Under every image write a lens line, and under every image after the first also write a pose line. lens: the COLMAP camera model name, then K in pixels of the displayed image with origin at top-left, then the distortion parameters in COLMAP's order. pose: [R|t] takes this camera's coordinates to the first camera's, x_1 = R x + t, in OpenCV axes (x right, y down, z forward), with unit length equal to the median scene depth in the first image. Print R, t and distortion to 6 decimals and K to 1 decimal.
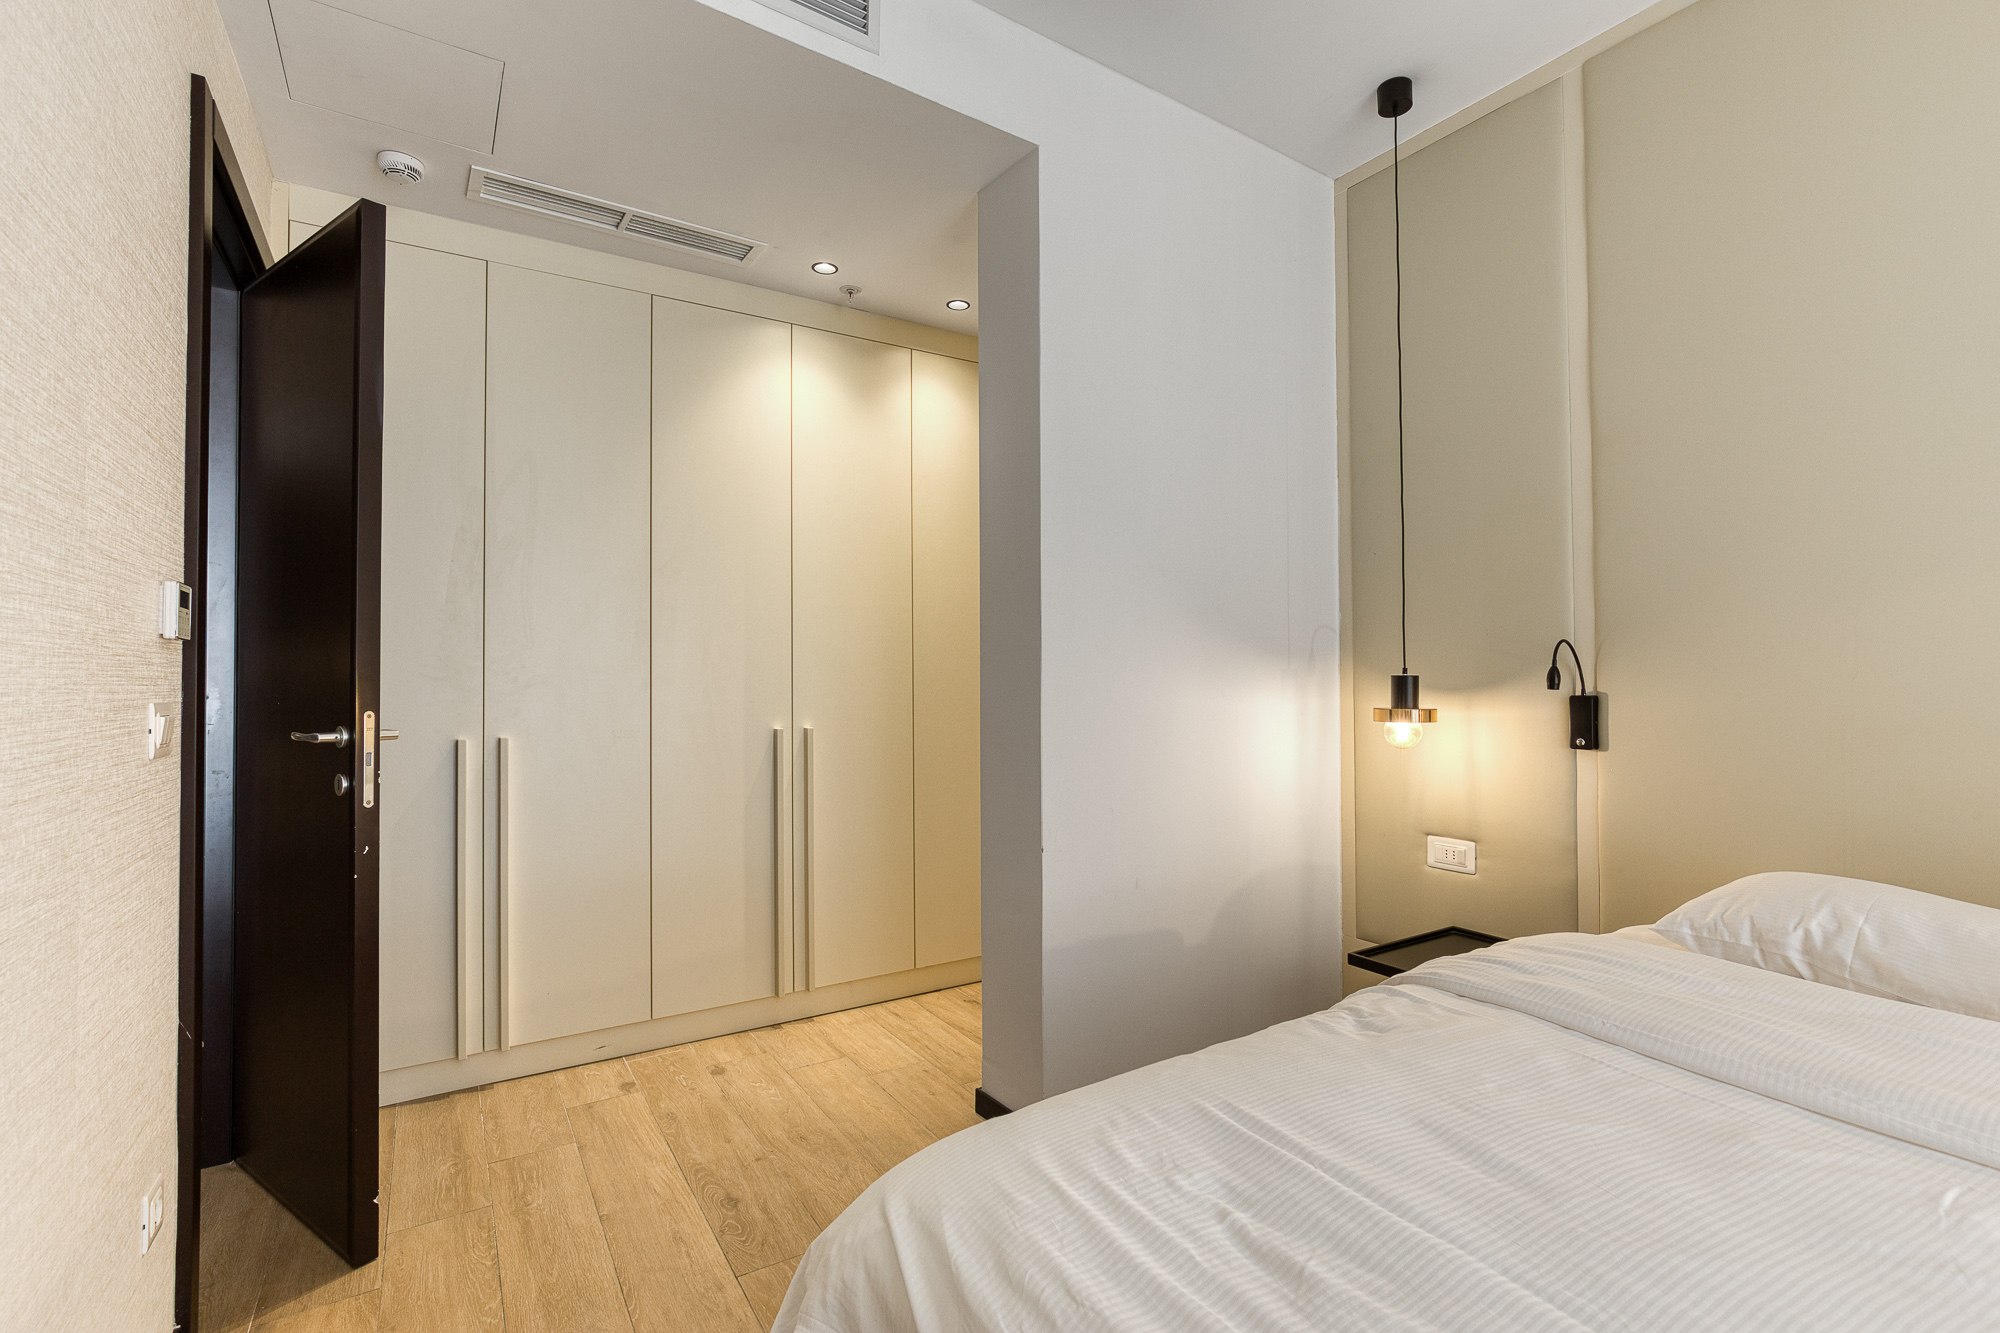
lens RADIAL K [[912.0, 0, 1006.5], [0, 912.0, 670.1], [0, 0, 1]] dist [0.002574, 0.001223]
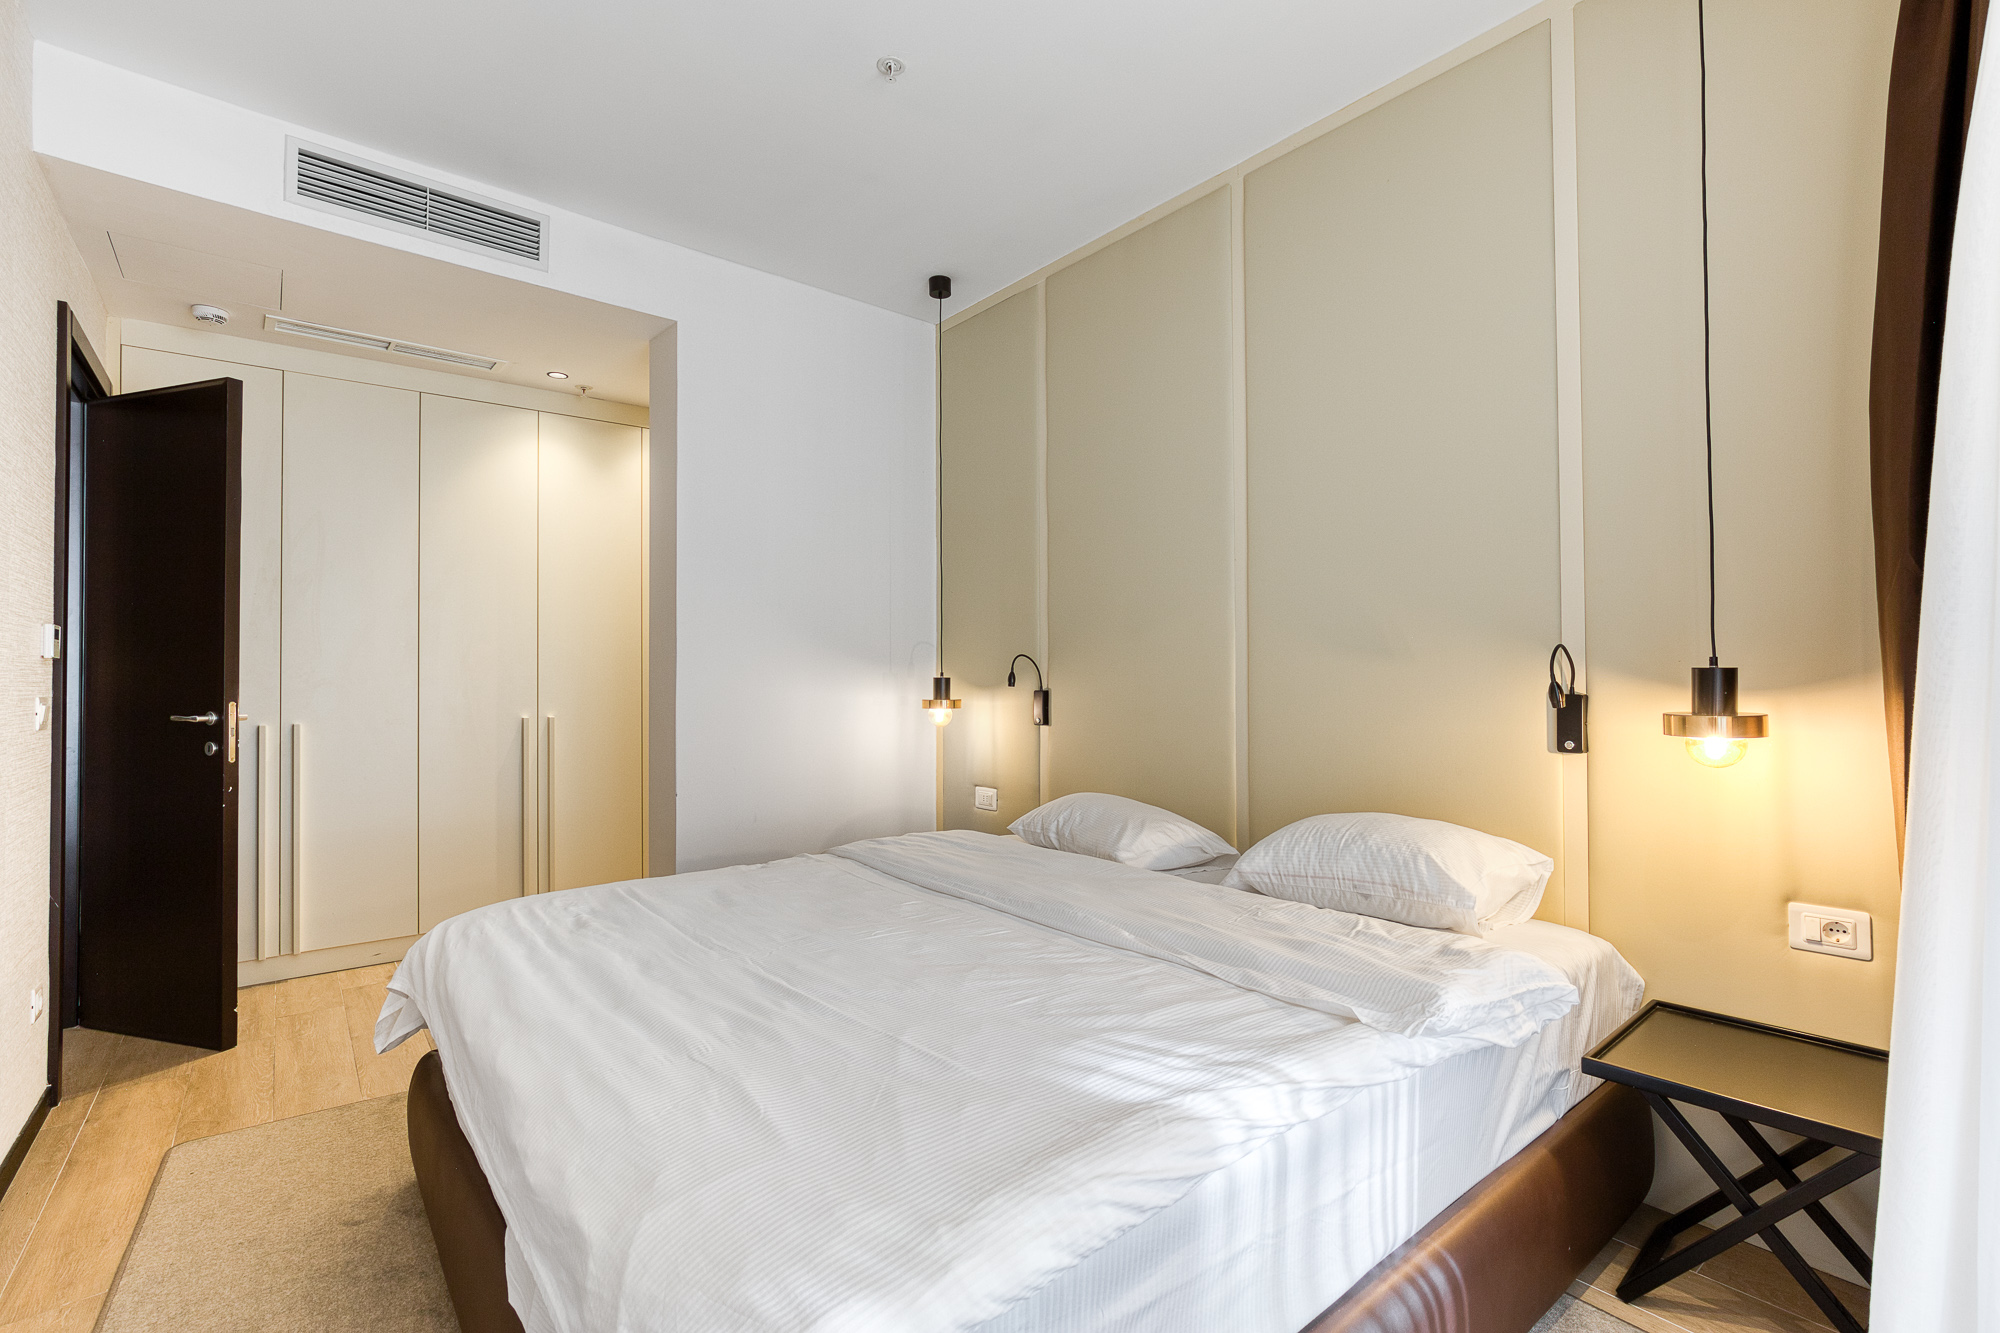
lens RADIAL K [[912.0, 0, 997.1], [0, 912.0, 667.4], [0, 0, 1]] dist [0.002574, 0.001223]
pose [[0.994771, -0.000426, 0.102125, 0.376018], [0.000409, 1.000000, 0.000190, -0.010671], [-0.102125, -0.000147, 0.994772, -0.495106]]
